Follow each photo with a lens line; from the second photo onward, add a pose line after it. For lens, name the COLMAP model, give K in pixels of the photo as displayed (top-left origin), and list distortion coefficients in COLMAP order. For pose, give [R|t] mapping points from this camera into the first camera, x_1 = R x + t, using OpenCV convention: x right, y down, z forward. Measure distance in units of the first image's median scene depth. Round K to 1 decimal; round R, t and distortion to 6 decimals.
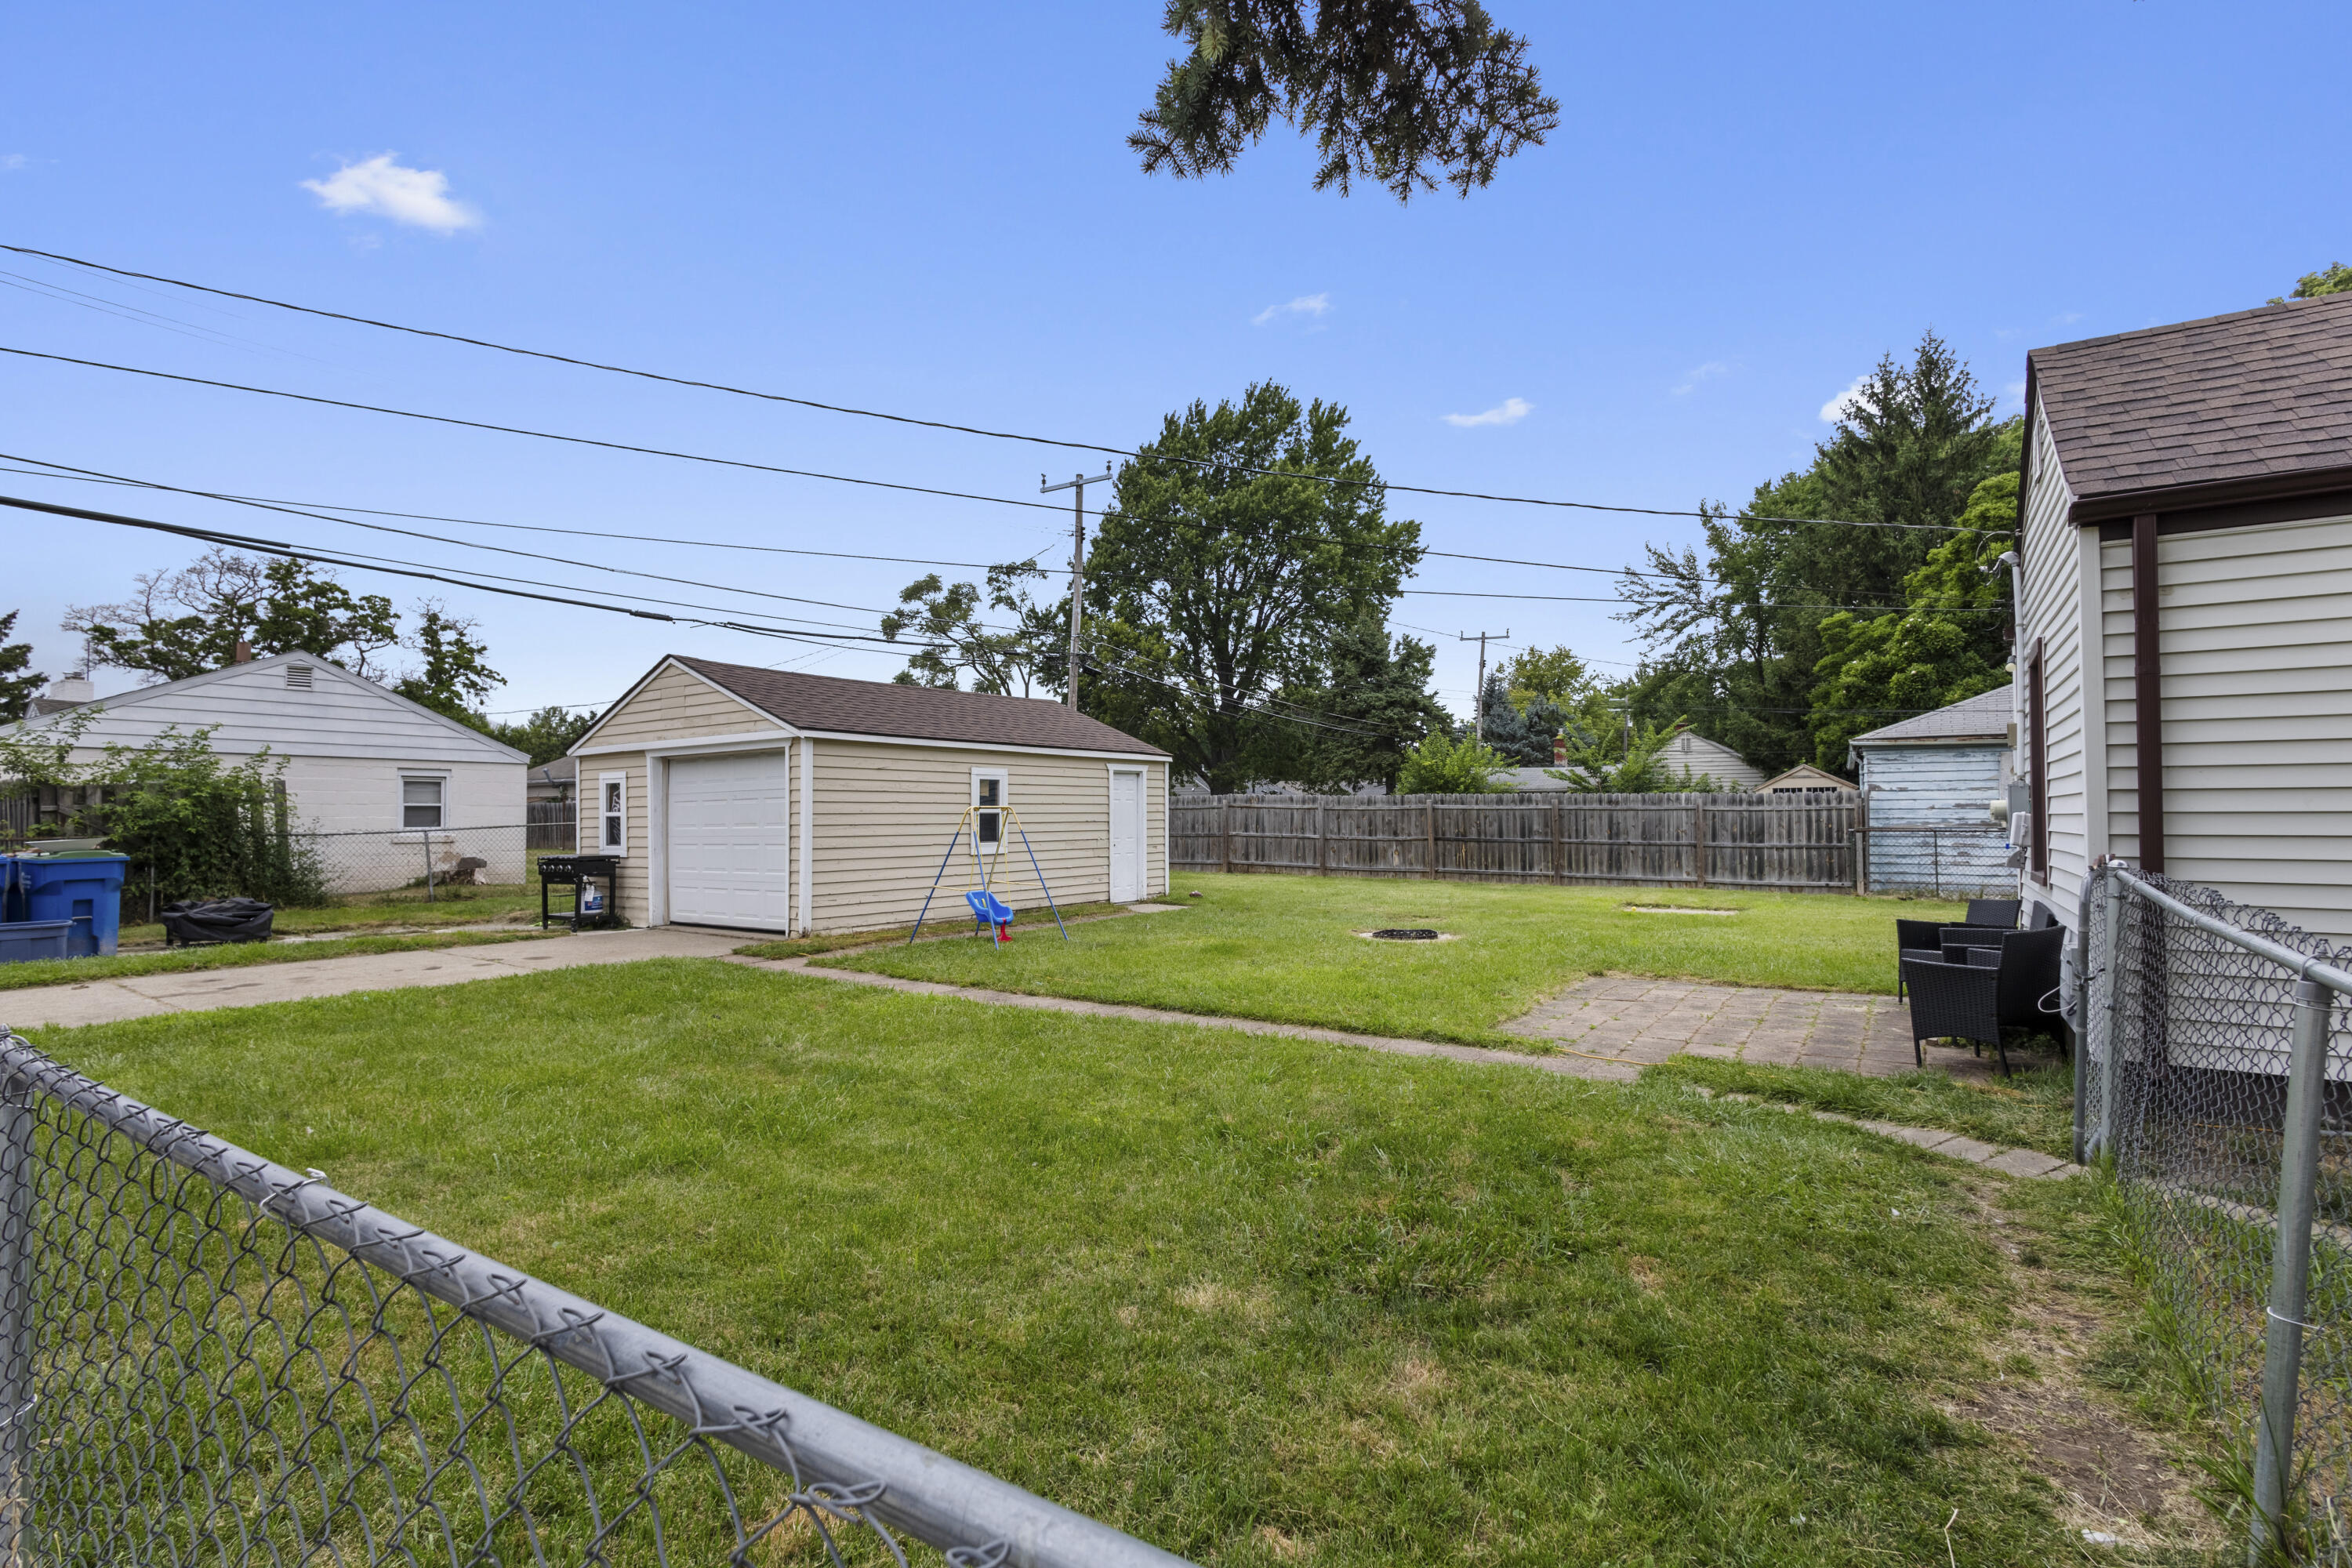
lens RADIAL K [[1094.3, 0, 1159.6], [0, 1094.3, 799.1], [0, 0, 1]] dist [0.011227, -0.003876]
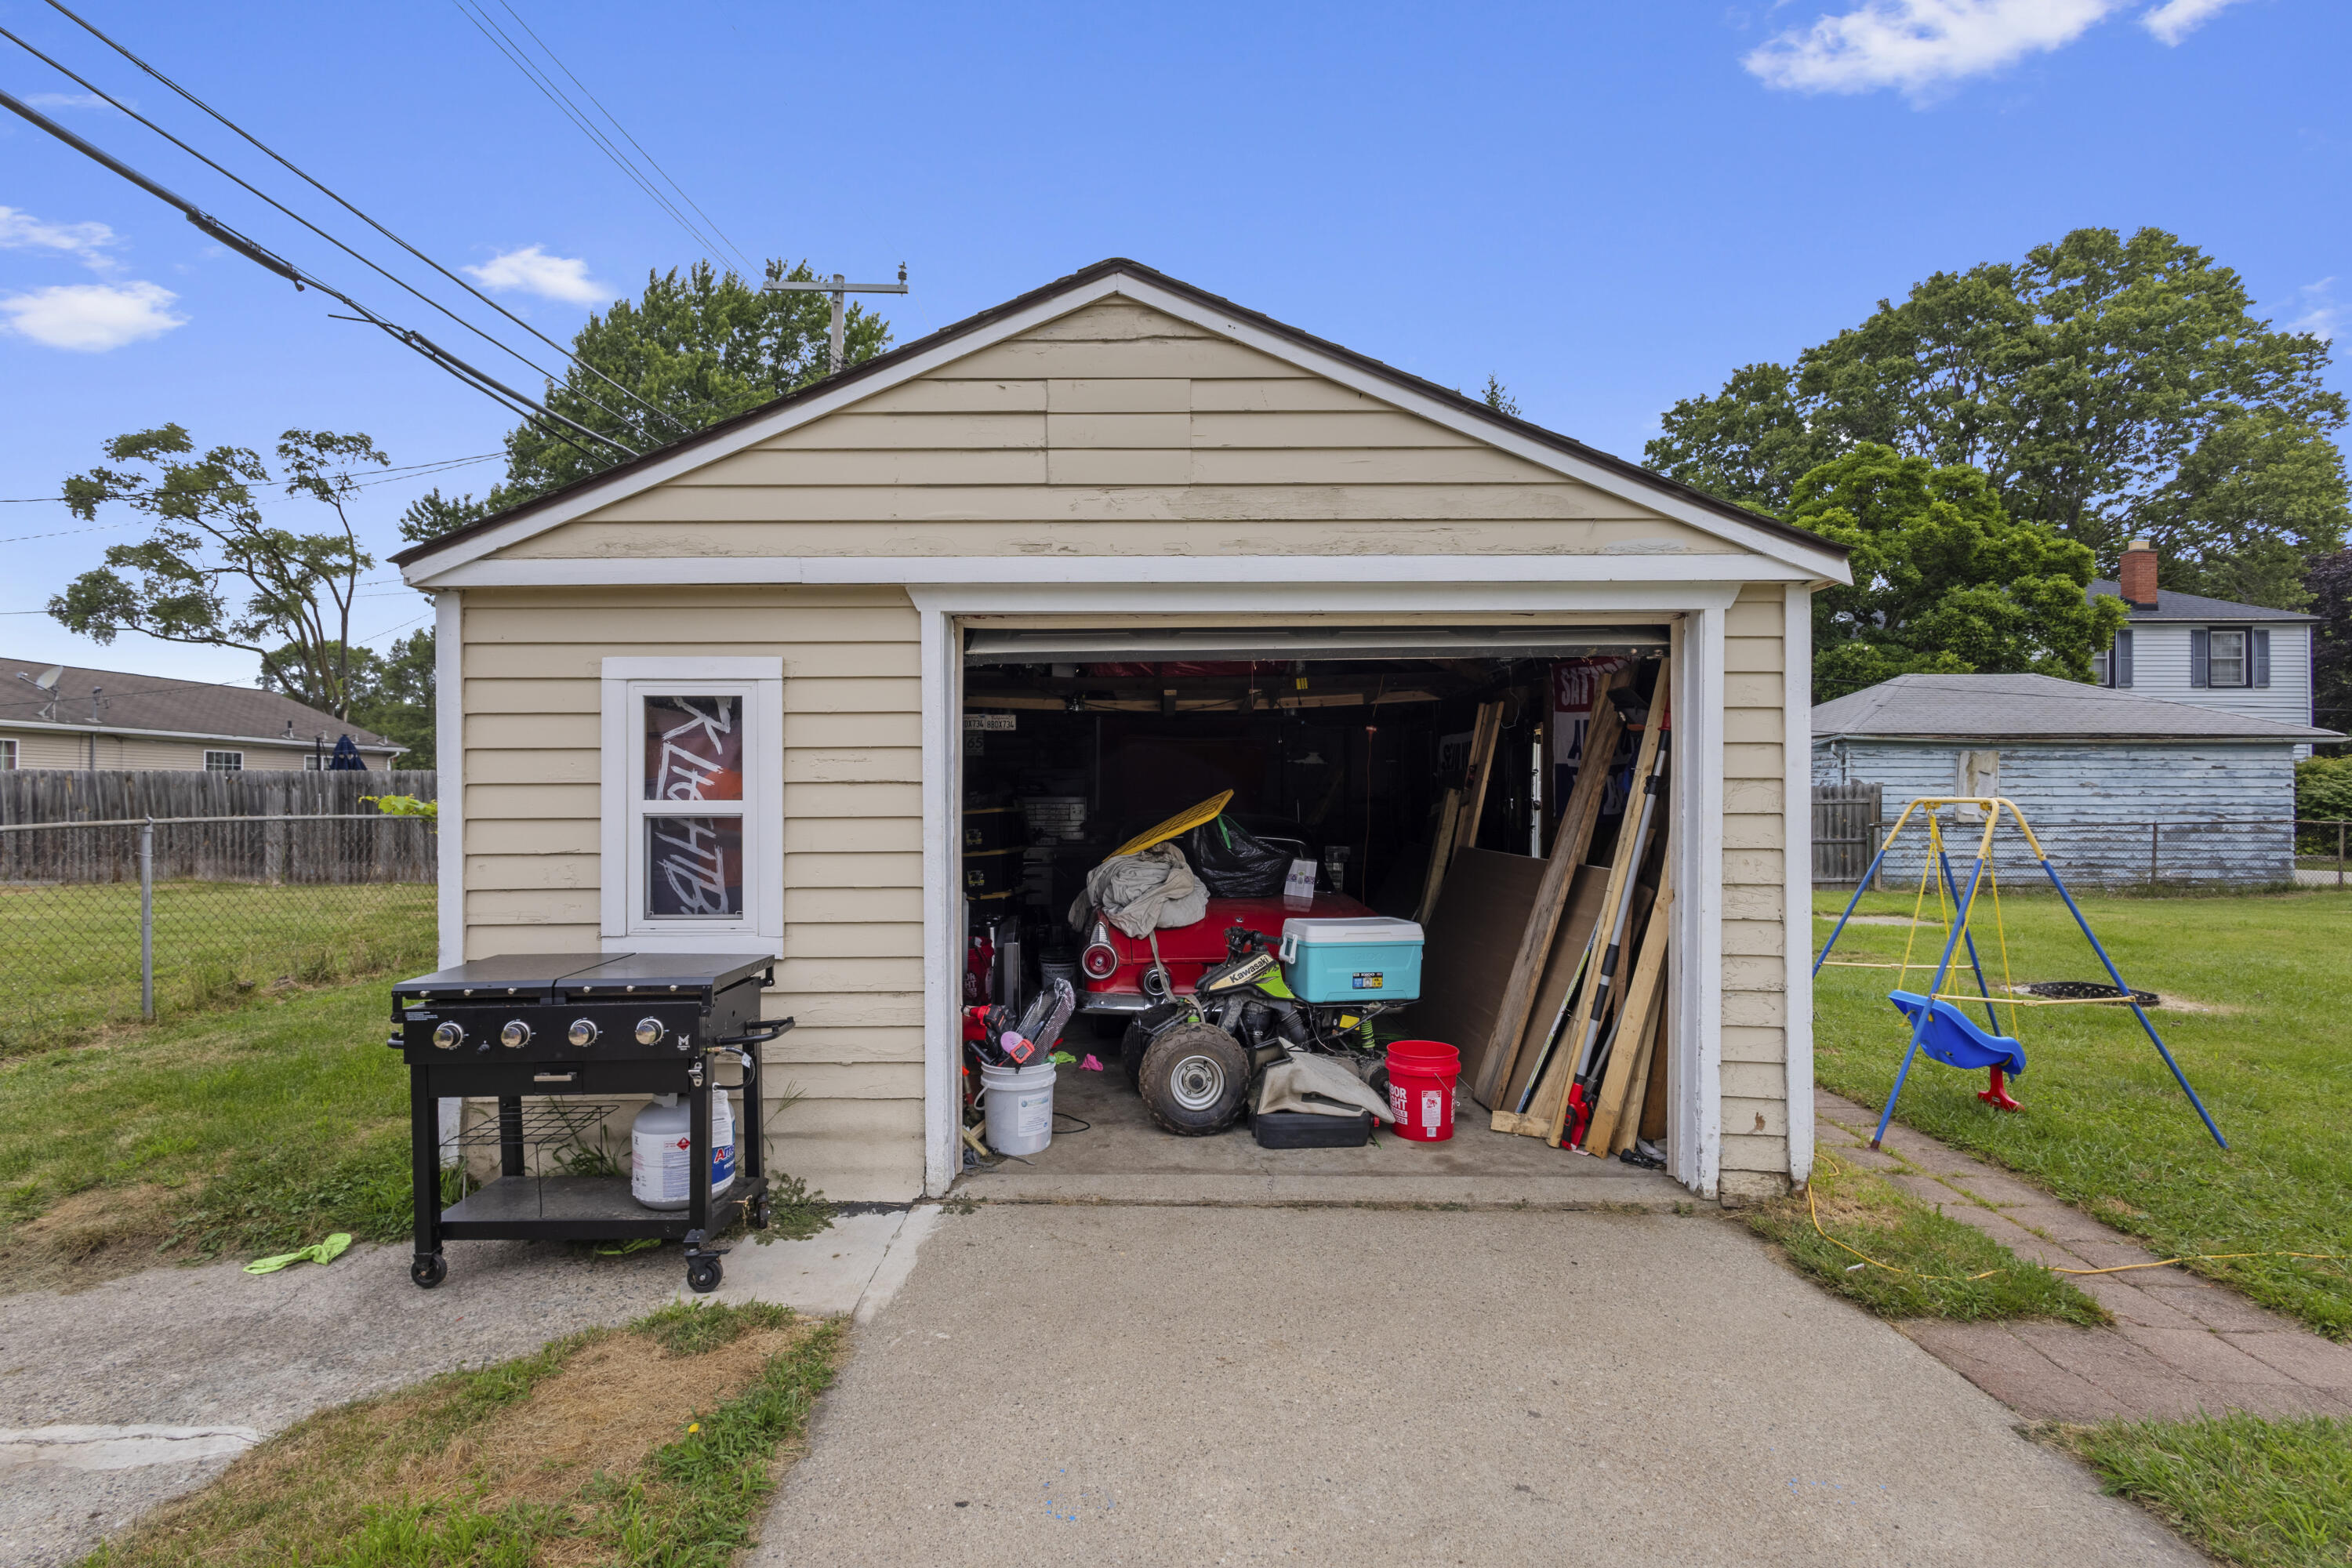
lens RADIAL K [[1094.3, 0, 1156.8], [0, 1094.3, 785.6], [0, 0, 1]] dist [0.011227, -0.003876]
pose [[0.815355, 0.014374, 0.578783, -0.109643], [-0.015105, 0.999880, -0.003552, 0.001429], [-0.578764, -0.005846, 0.815474, 0.136977]]
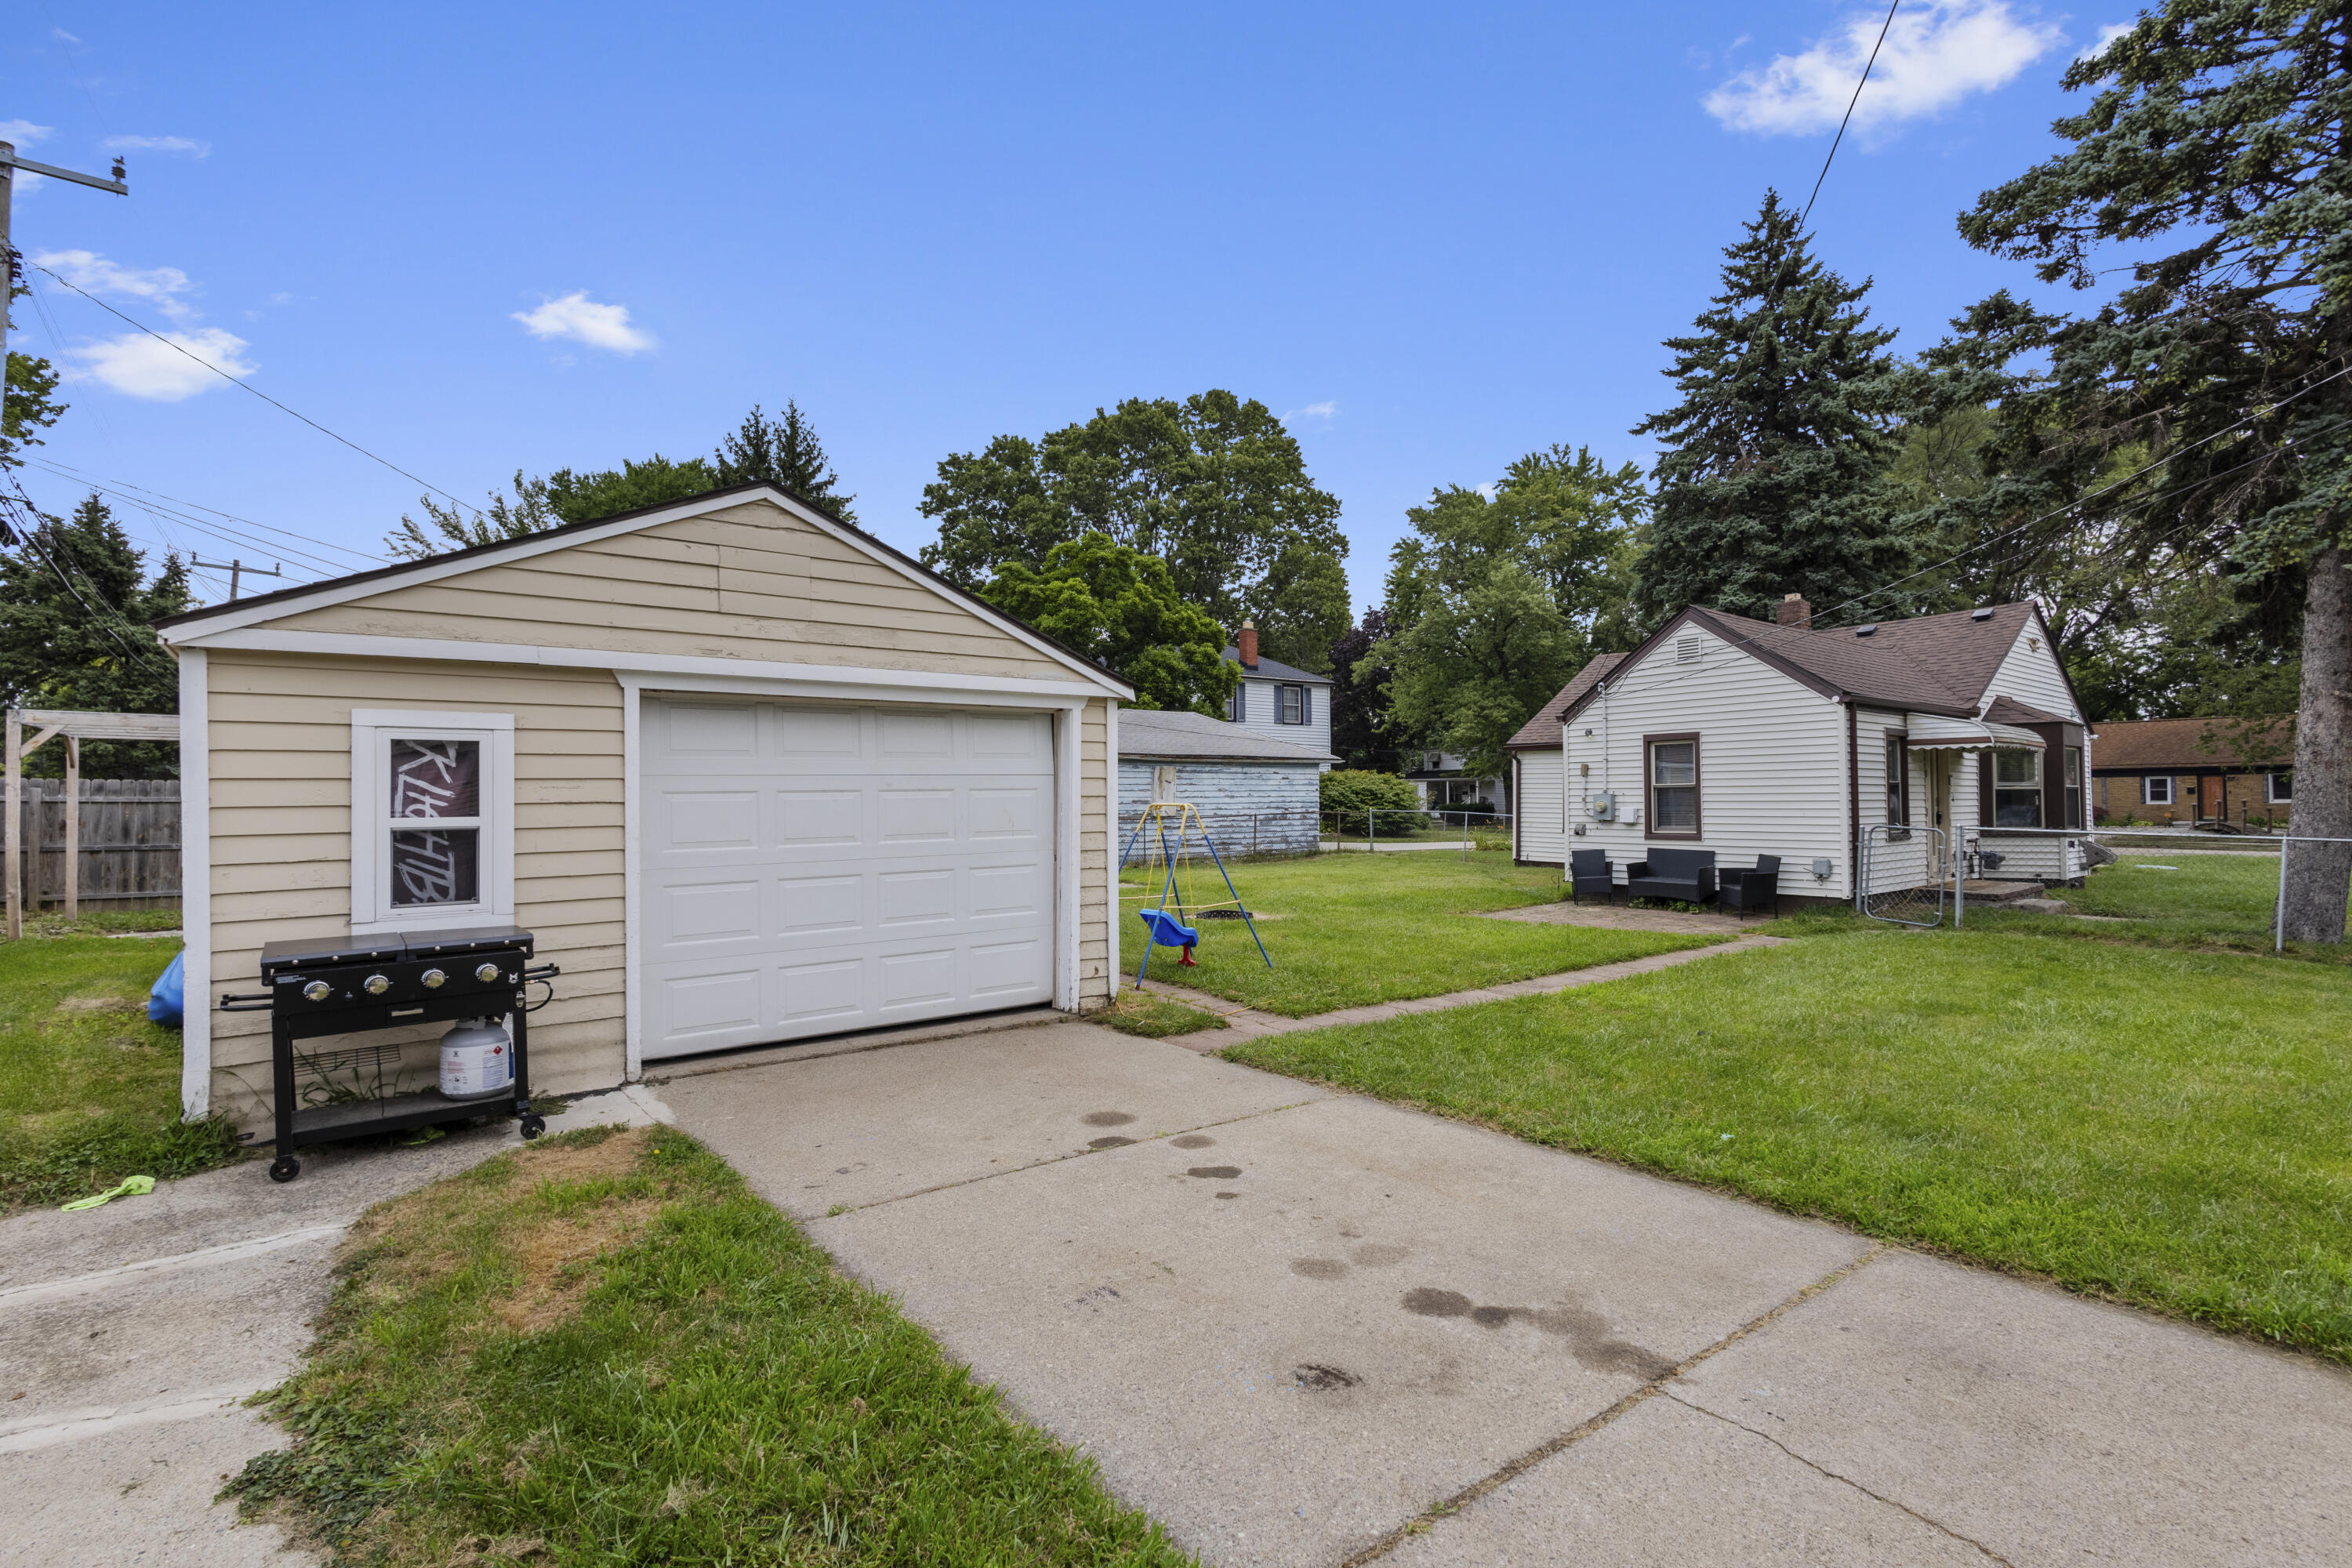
lens RADIAL K [[1094.3, 0, 1192.2], [0, 1094.3, 789.9], [0, 0, 1]] dist [0.011227, -0.003876]
pose [[0.275358, 0.011192, 0.961277, -0.153711], [-0.007896, 0.999925, -0.009380, 0.000758], [-0.961309, -0.005007, 0.275426, 0.125695]]
